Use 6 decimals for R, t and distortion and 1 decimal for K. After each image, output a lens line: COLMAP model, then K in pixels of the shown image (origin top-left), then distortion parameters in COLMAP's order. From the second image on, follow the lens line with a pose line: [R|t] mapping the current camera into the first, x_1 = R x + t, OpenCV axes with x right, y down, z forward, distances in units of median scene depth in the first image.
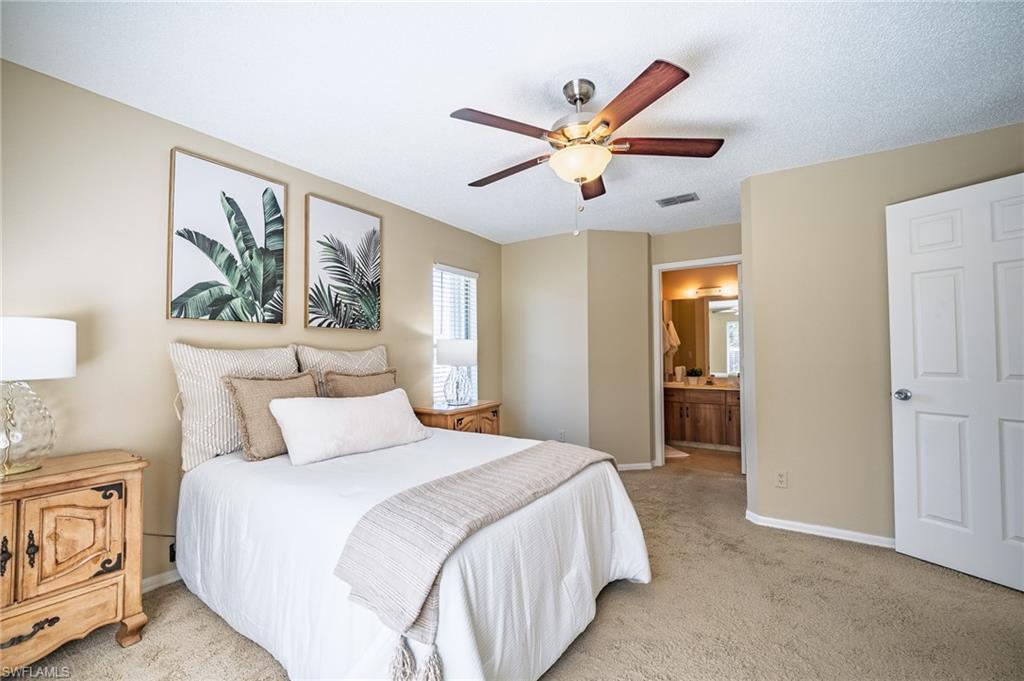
lens RADIAL K [[429.4, 0, 515.8], [0, 429.4, 339.2], [0, 0, 1]] dist [-0.002462, -0.000451]
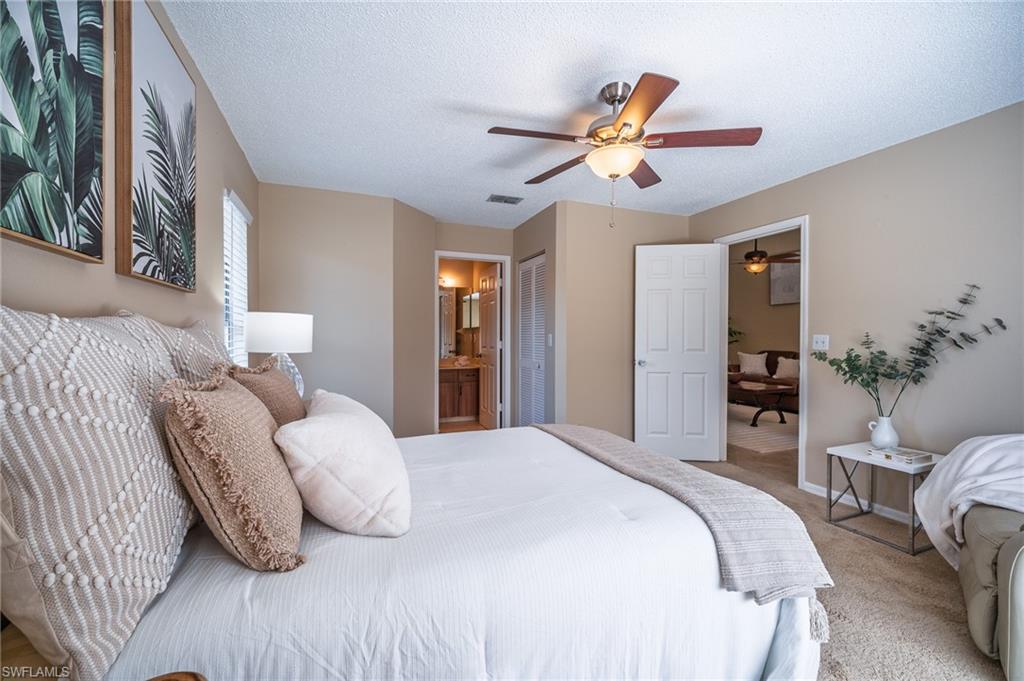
lens RADIAL K [[422.8, 0, 514.3], [0, 422.8, 342.2], [0, 0, 1]] dist [0.001337, -0.005585]
pose [[0.571286, -0.001634, 0.820750, -0.609202], [-0.035351, 0.999021, 0.026595, 0.018776], [-0.819990, -0.044208, 0.570669, 0.402015]]
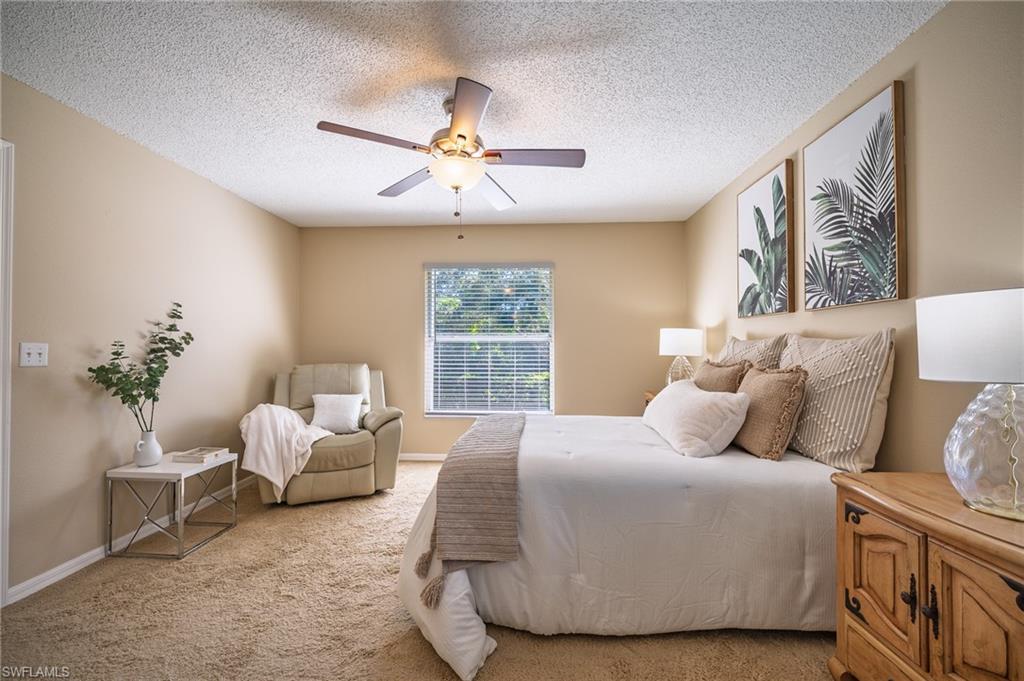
lens RADIAL K [[422.8, 0, 514.3], [0, 422.8, 342.2], [0, 0, 1]] dist [0.001337, -0.005585]
pose [[-0.860962, 0.004590, -0.508648, 0.399371], [0.027228, 0.998942, -0.037073, 0.046114], [0.507939, -0.045768, -0.860176, 1.386113]]
